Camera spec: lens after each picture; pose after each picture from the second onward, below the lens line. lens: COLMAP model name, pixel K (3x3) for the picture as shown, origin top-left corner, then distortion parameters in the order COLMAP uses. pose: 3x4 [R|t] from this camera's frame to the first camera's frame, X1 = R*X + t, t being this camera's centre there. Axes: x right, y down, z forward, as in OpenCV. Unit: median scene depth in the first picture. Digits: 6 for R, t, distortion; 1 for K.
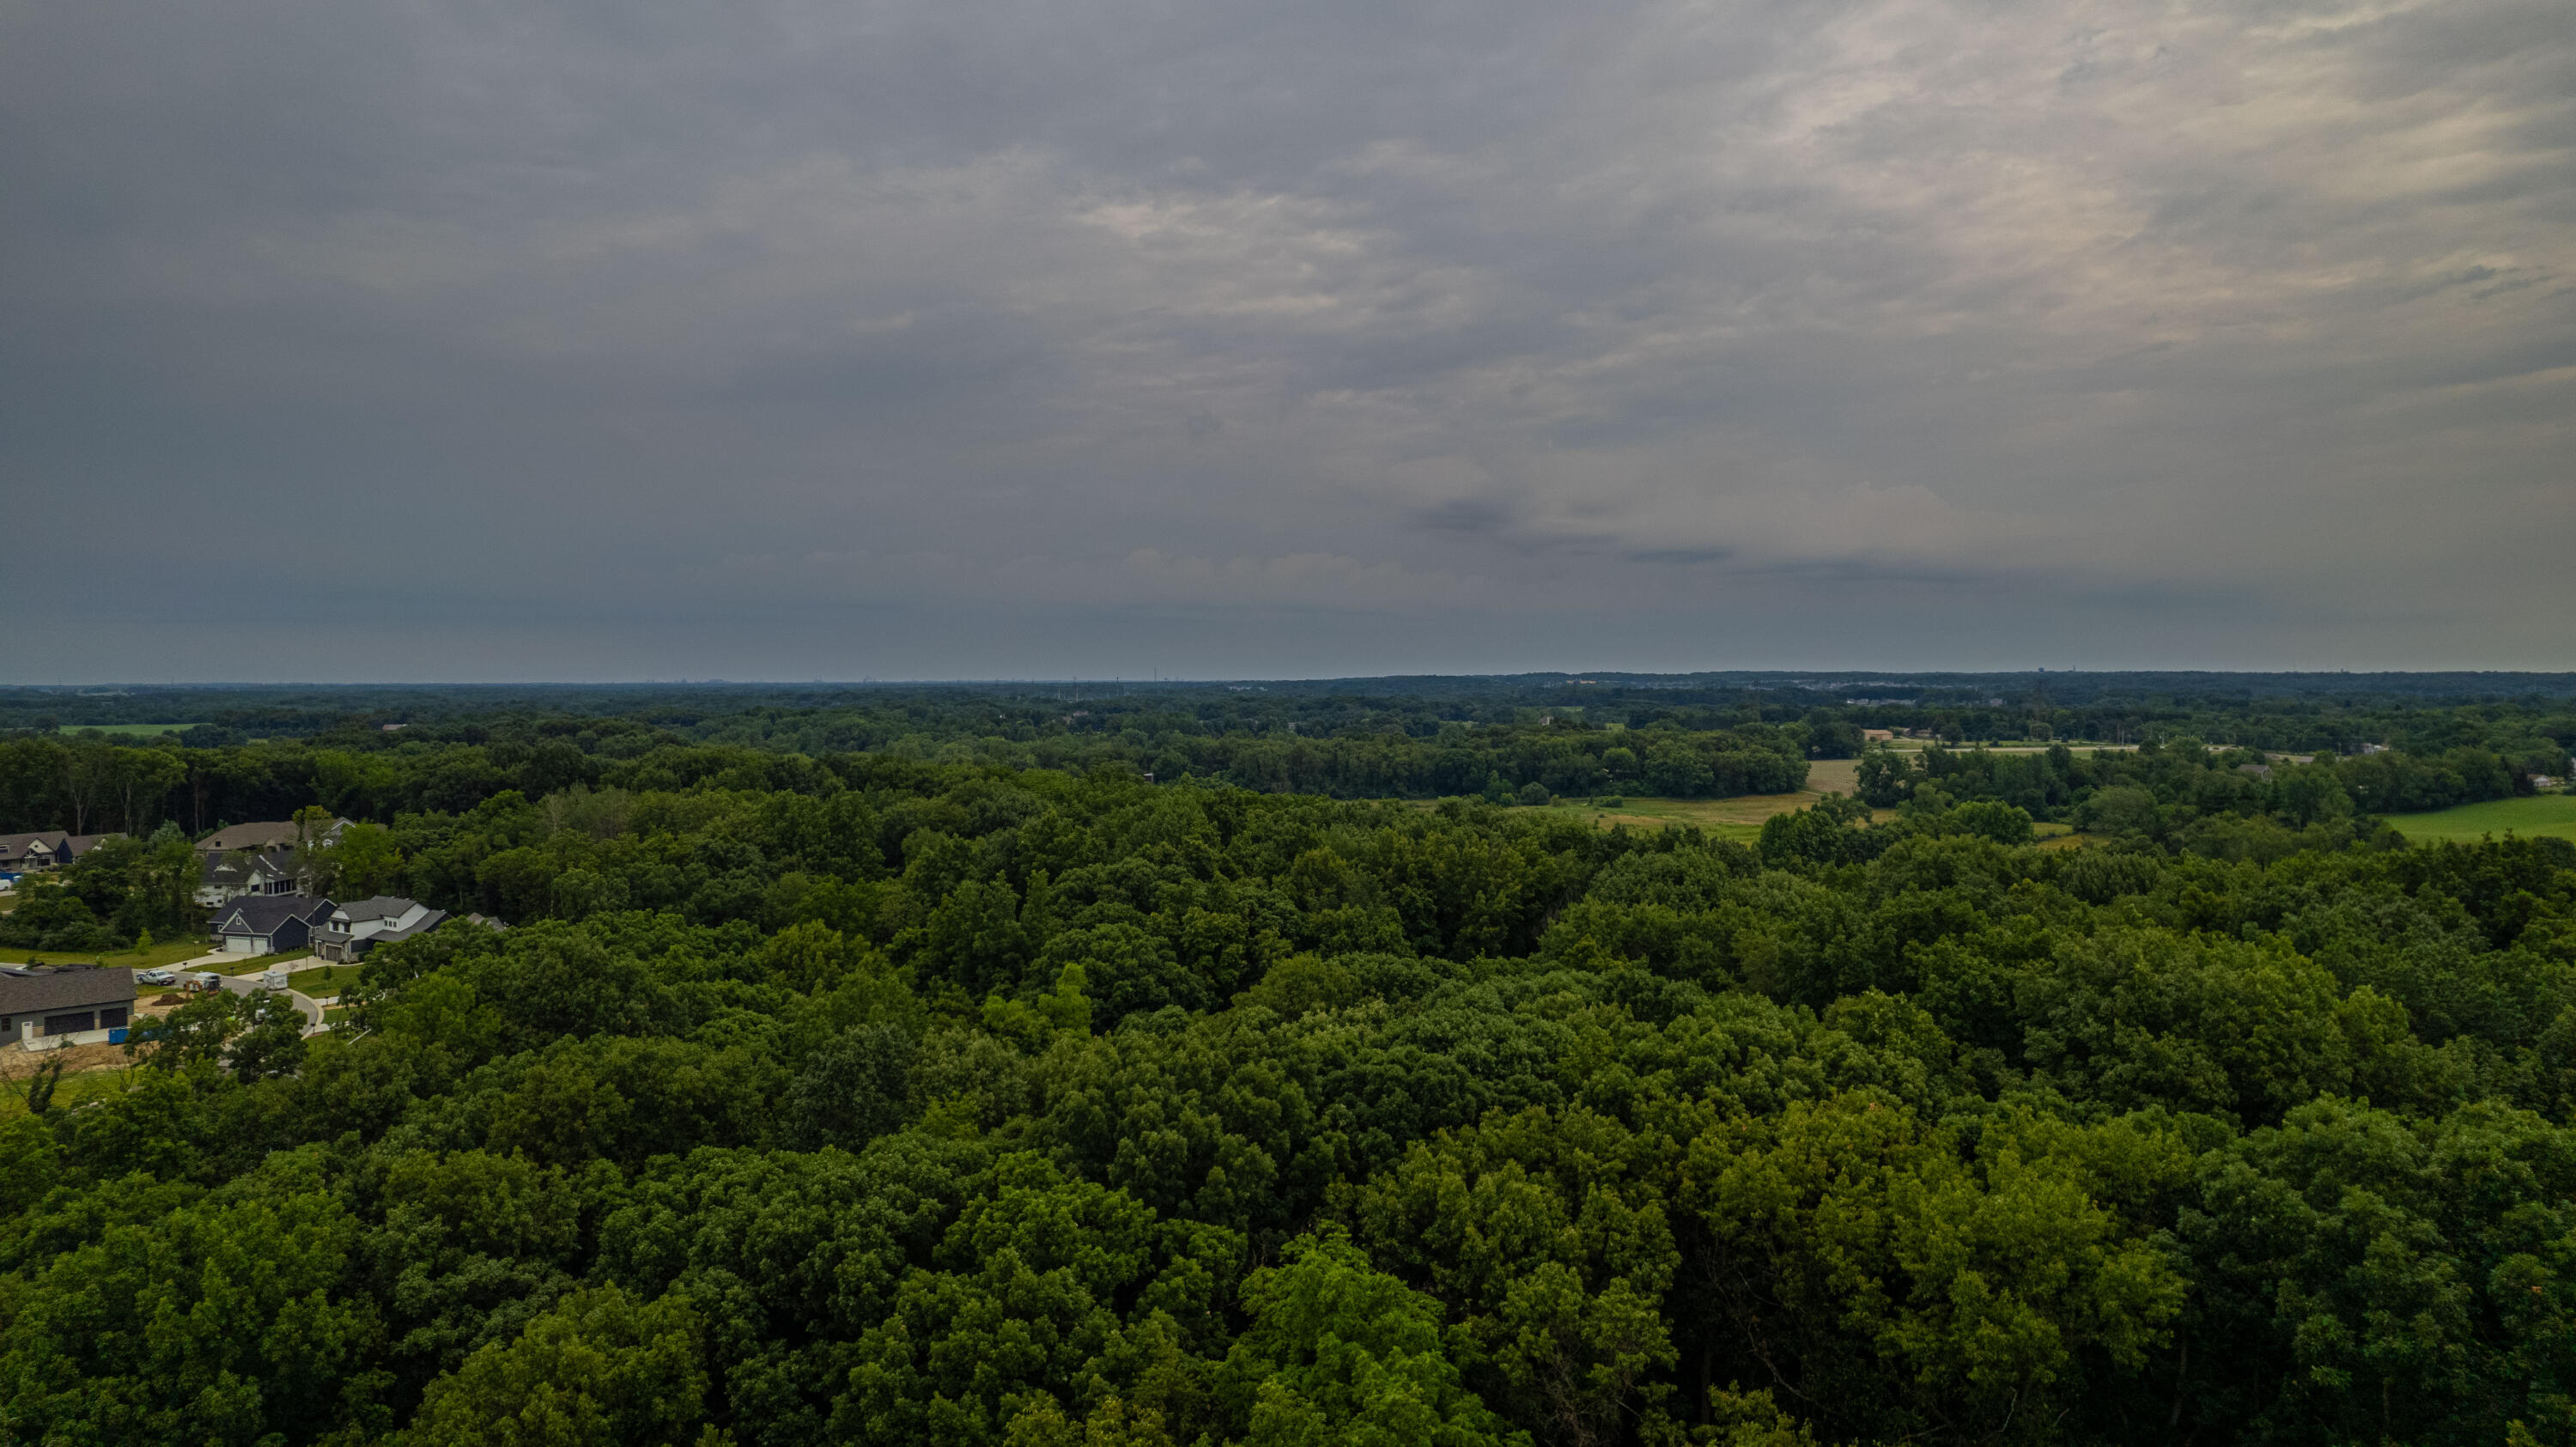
lens RADIAL K [[1642.2, 0, 1287.1], [0, 1642.2, 707.8], [0, 0, 1]] dist [-0.073800, 0.057552]
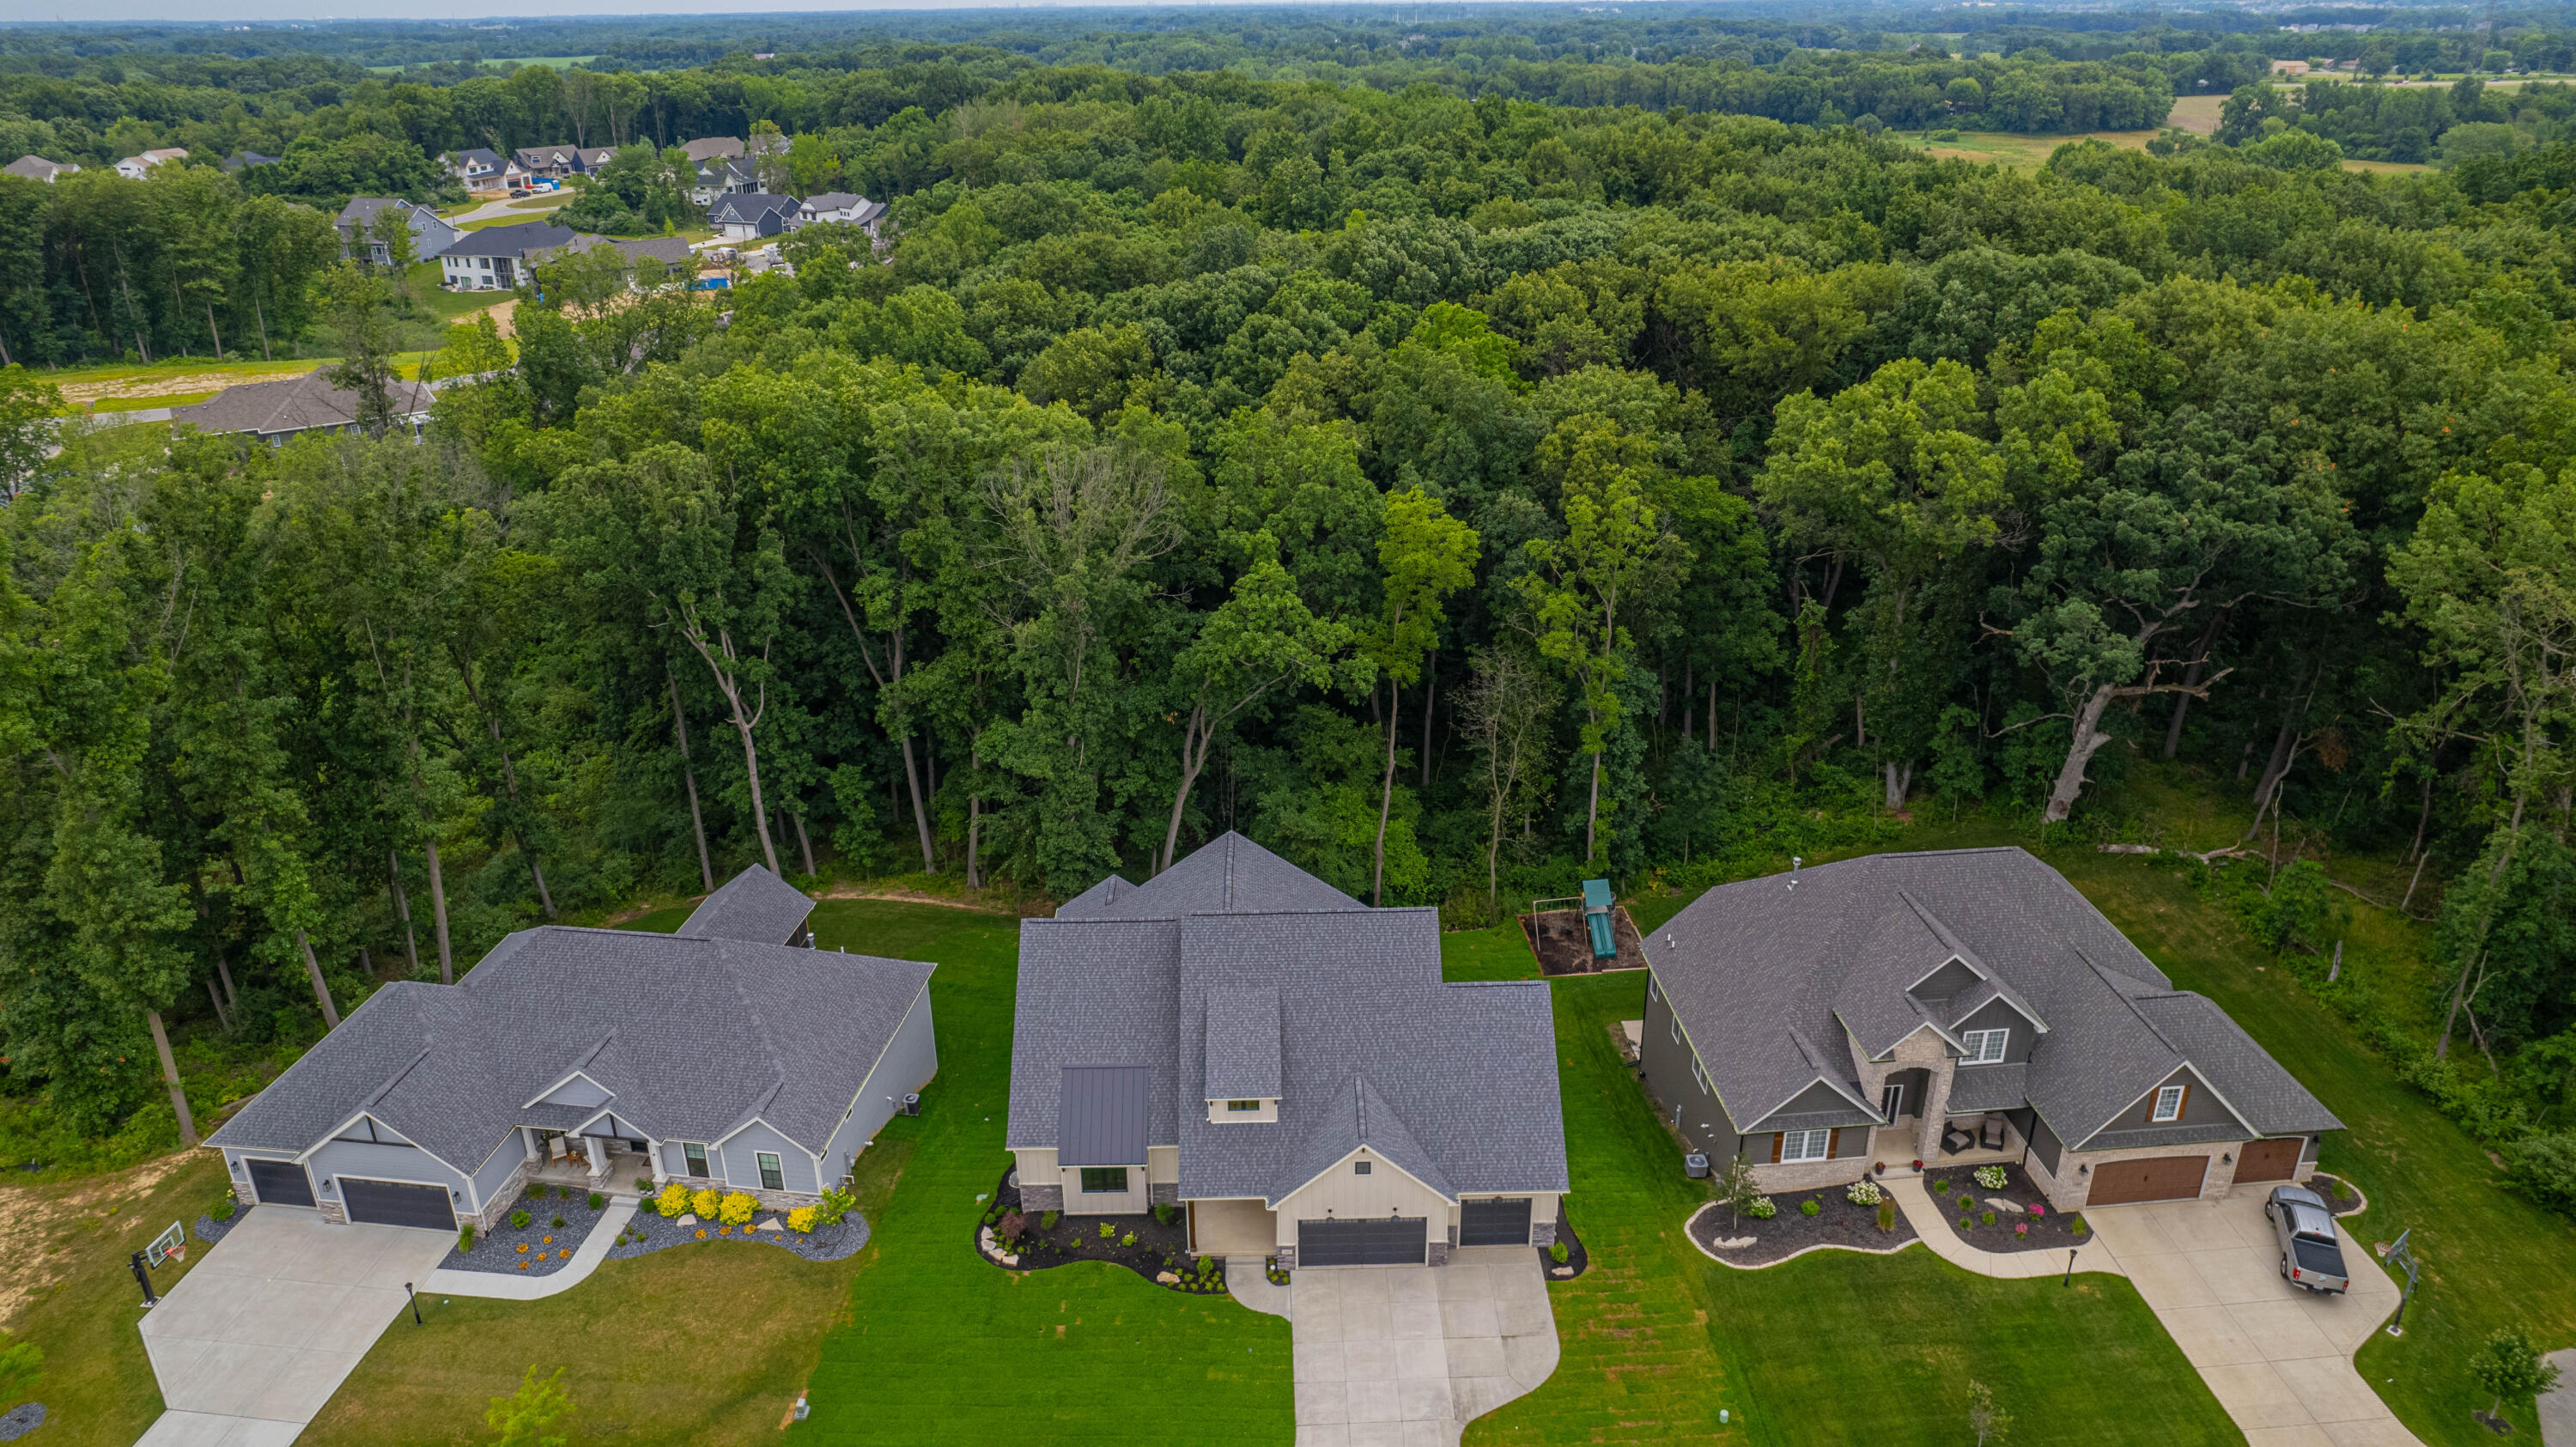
lens RADIAL K [[1642.2, 0, 1287.1], [0, 1642.2, 707.8], [0, 0, 1]] dist [-0.073800, 0.057552]
pose [[0.979473, 0.074085, -0.187467, 0.050442], [0.003648, 0.923345, 0.383954, 0.003055], [0.201542, -0.376757, 0.904121, -0.221528]]
